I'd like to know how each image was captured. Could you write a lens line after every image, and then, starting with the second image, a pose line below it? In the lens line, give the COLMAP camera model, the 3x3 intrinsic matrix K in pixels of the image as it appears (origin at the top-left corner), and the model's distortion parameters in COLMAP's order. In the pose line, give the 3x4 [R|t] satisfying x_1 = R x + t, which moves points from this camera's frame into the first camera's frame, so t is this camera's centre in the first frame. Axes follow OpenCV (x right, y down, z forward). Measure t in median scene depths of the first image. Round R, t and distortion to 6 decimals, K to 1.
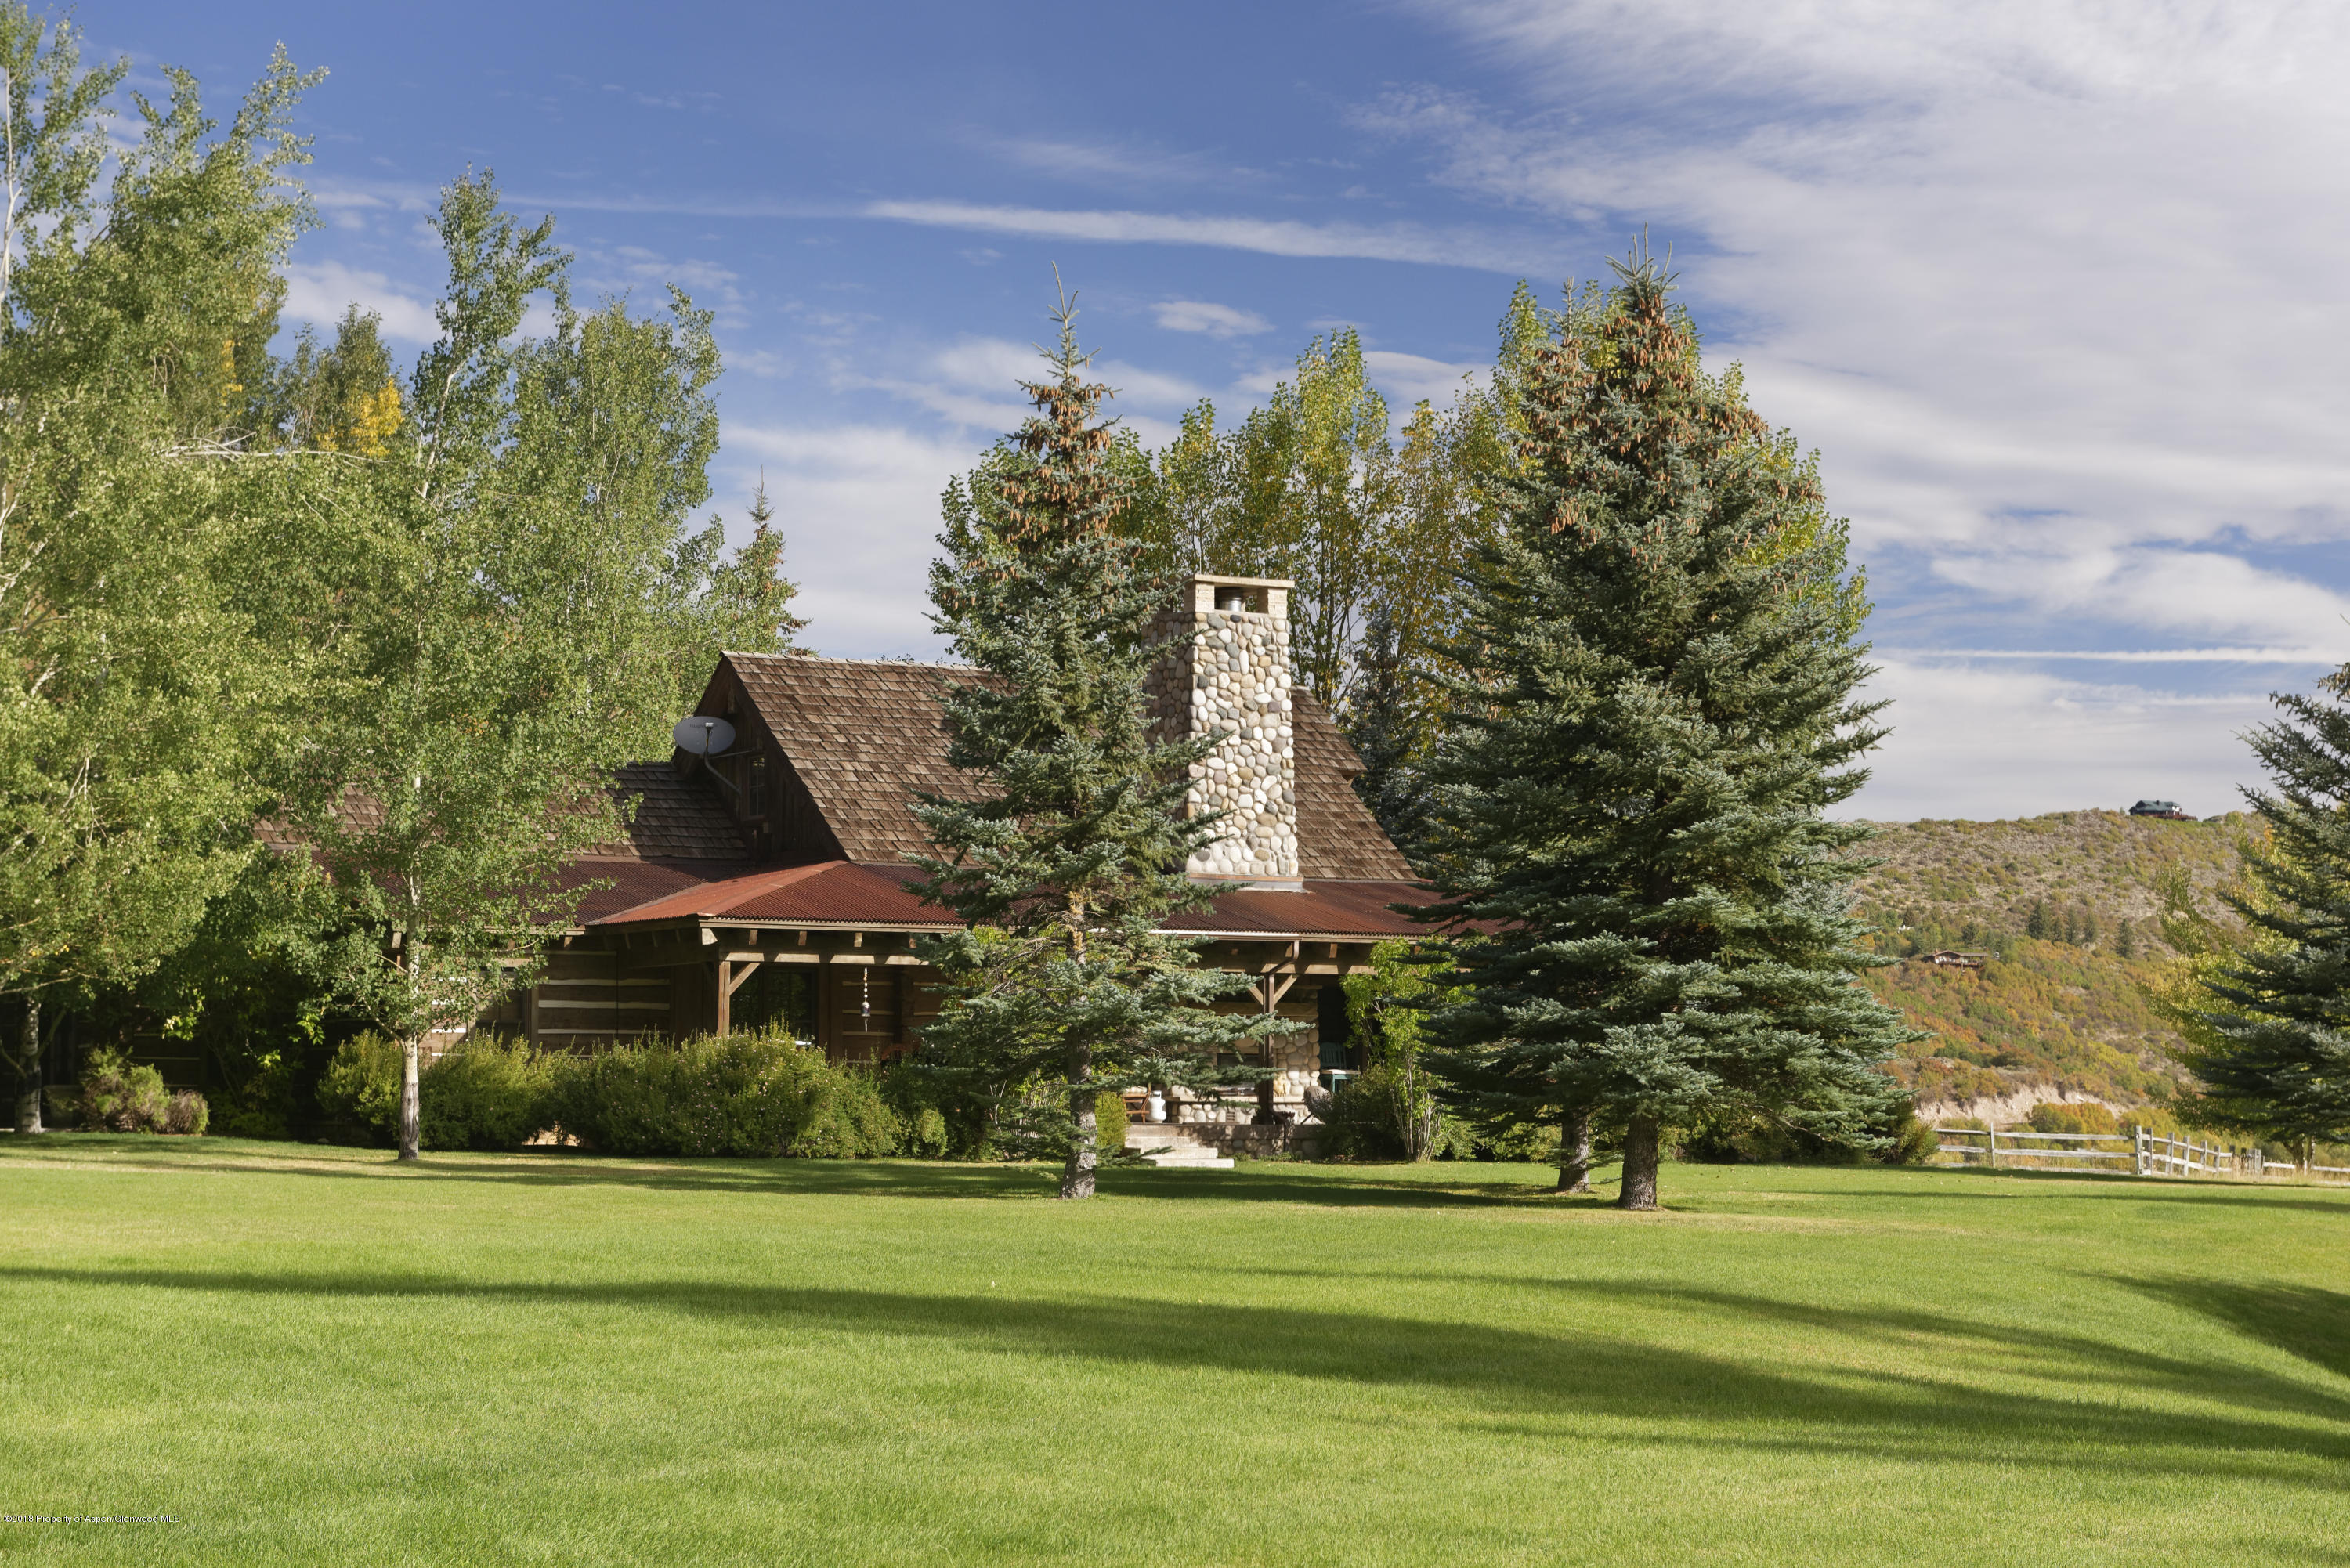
lens RADIAL K [[4232.1, 0, 1175.5], [0, 4232.1, 777.6], [0, 0, 1]] dist [0.043283, 0.000000]
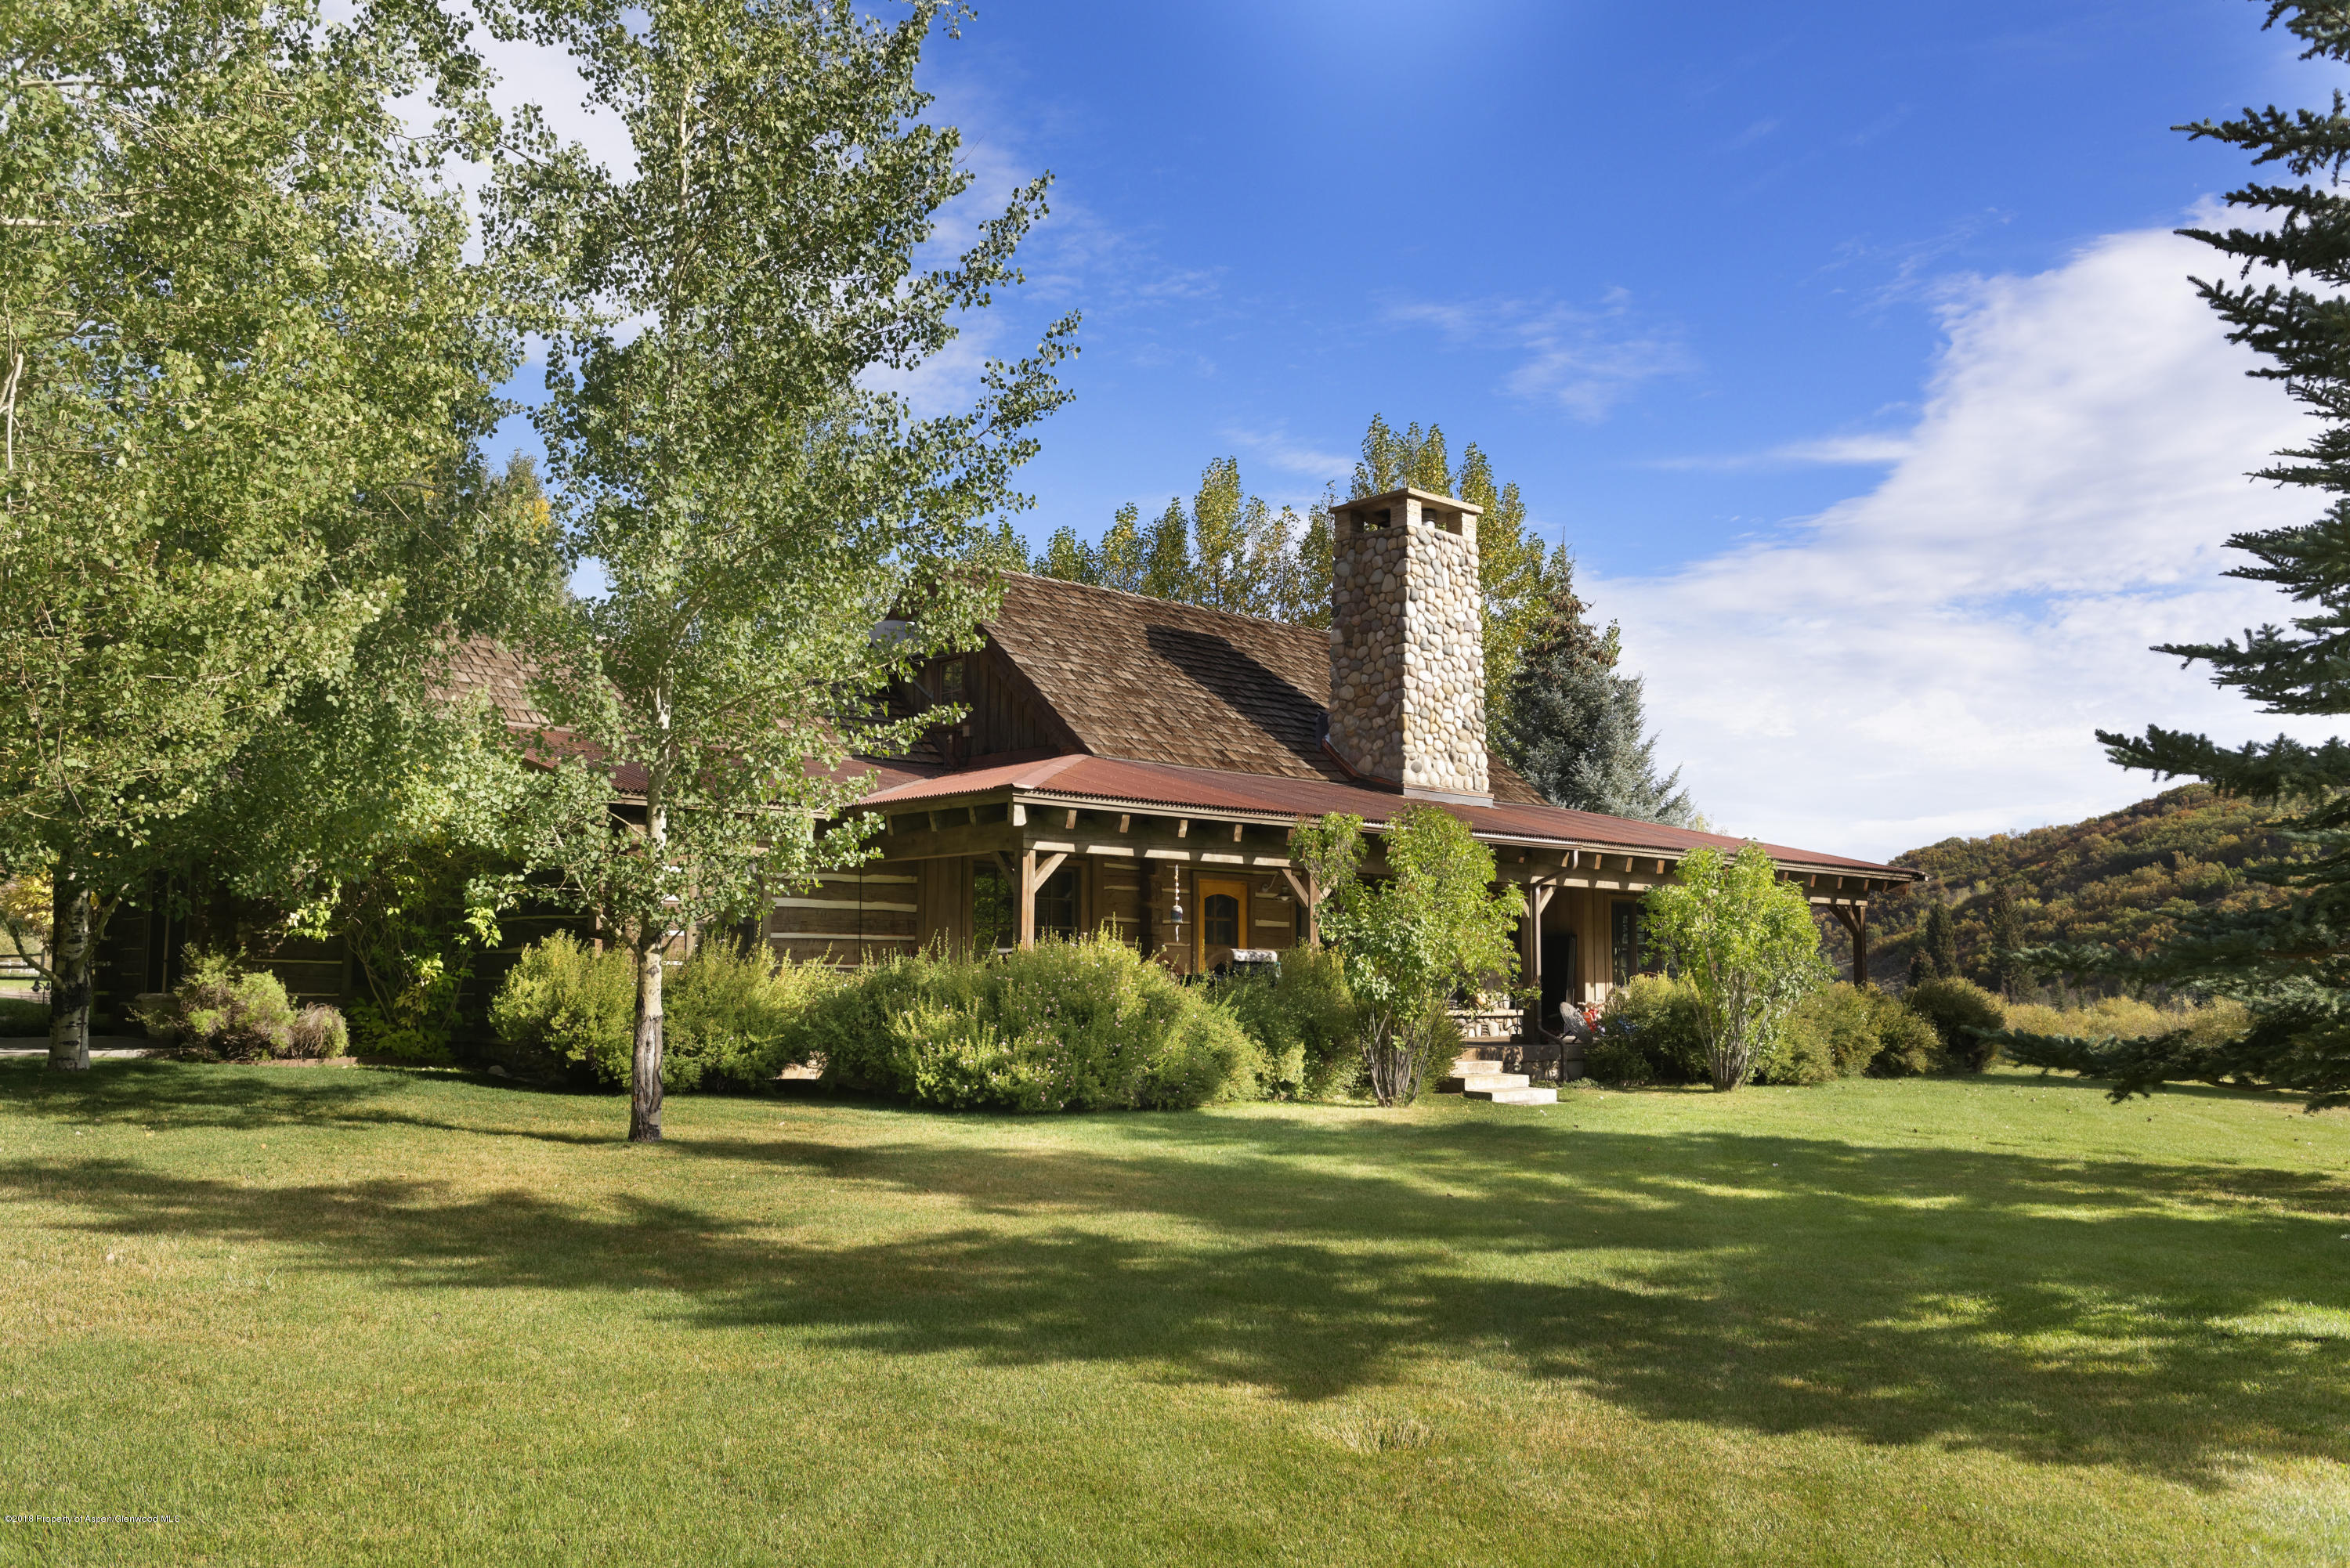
lens RADIAL K [[1971.5, 0, 1172.8], [0, 1971.5, 801.5], [0, 0, 1]] dist [0.012030, -0.002789]
pose [[0.990327, 0.022910, 0.136848, -0.126411], [-0.021576, 0.999704, -0.011222, 0.036734], [-0.137065, 0.008161, 0.990528, 0.612116]]
